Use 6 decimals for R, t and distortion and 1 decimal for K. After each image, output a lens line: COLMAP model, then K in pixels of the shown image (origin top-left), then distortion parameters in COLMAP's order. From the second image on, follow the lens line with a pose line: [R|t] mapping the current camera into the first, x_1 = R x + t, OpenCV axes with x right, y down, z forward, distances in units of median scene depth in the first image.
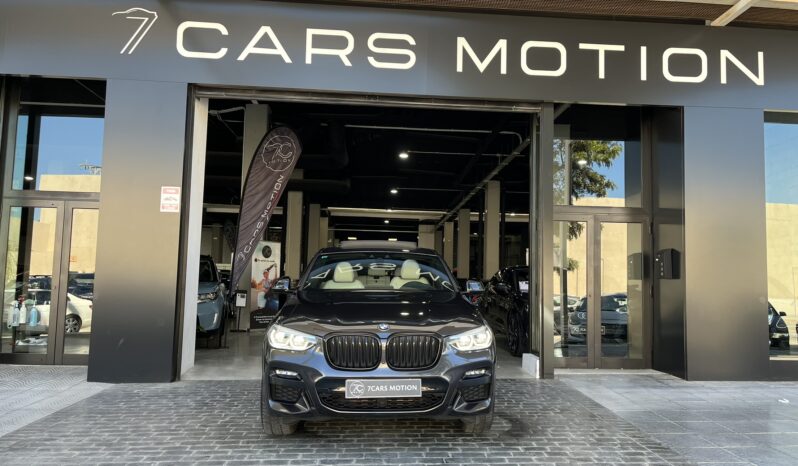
lens RADIAL K [[636.8, 0, 419.6], [0, 636.8, 232.3], [0, 0, 1]] dist [-0.000171, -0.004718]
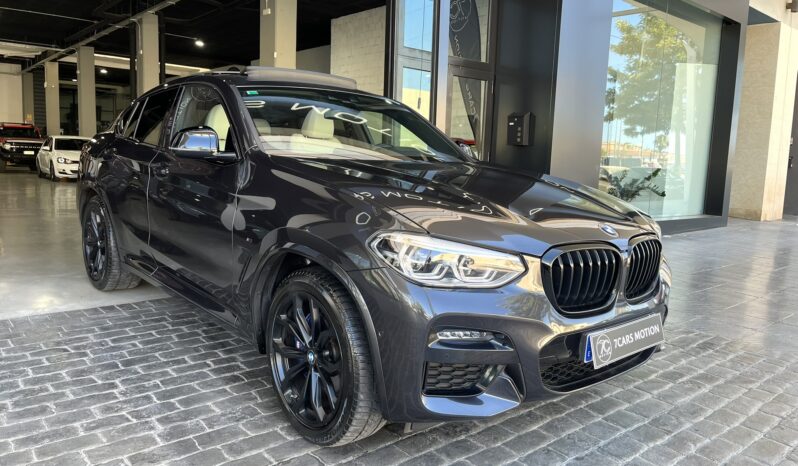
lens RADIAL K [[607.2, 0, 397.9], [0, 607.2, 236.7], [0, 0, 1]] dist [0.067198, -0.091377]
pose [[0.806024, -0.066119, 0.588178, -0.486898], [-0.070134, 0.976071, 0.205833, 0.056496], [-0.587713, -0.207158, 0.782099, 0.659589]]
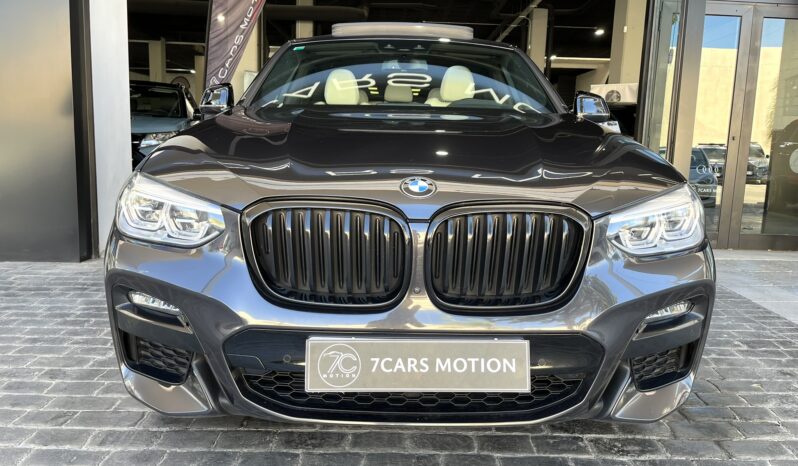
lens RADIAL K [[607.2, 0, 397.9], [0, 607.2, 236.7], [0, 0, 1]] dist [0.067198, -0.091377]
pose [[0.997561, 0.021310, -0.066473, -0.043102], [-0.005066, 0.971855, 0.235526, 0.093544], [0.069621, -0.234614, 0.969592, 0.643148]]
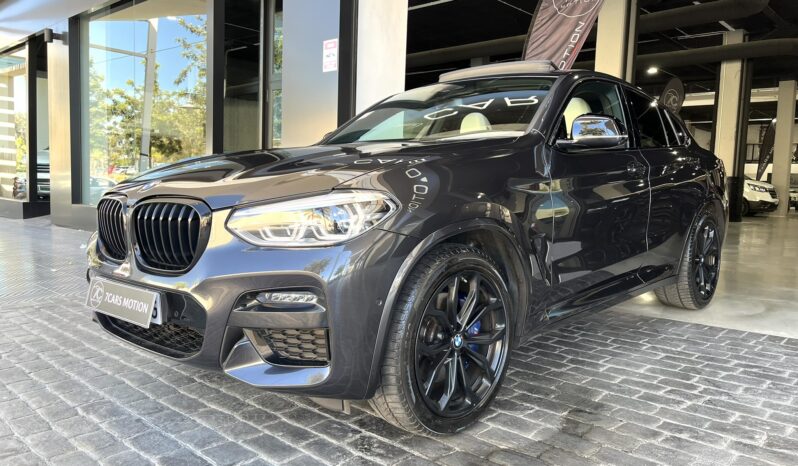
lens RADIAL K [[607.2, 0, 397.9], [0, 607.2, 236.7], [0, 0, 1]] dist [0.067198, -0.091377]
pose [[0.675582, 0.066150, -0.734312, 0.424161], [0.046537, 0.990155, 0.132012, 0.126851], [0.735815, -0.123358, 0.665852, 0.772633]]
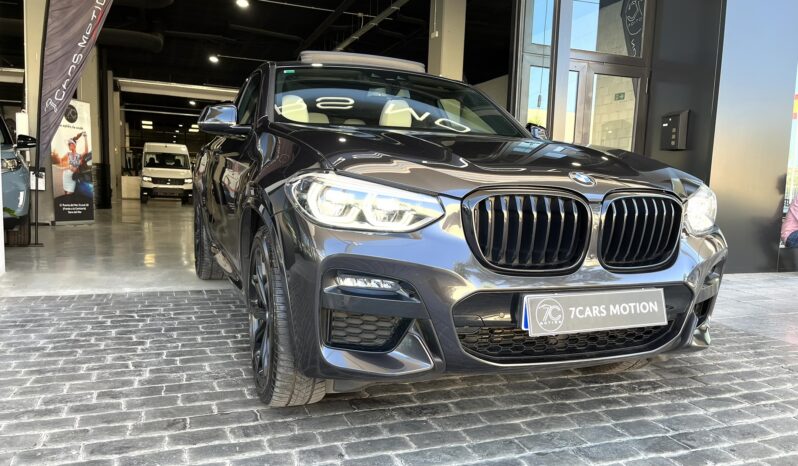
lens RADIAL K [[627.3, 0, 396.0], [0, 627.3, 272.7], [0, 0, 1]] dist [0.027492, -0.004471]
pose [[0.956936, -0.025652, 0.289163, -0.297884], [-0.037972, 0.976470, 0.212286, 0.118128], [-0.287805, -0.214124, 0.933445, 0.577547]]
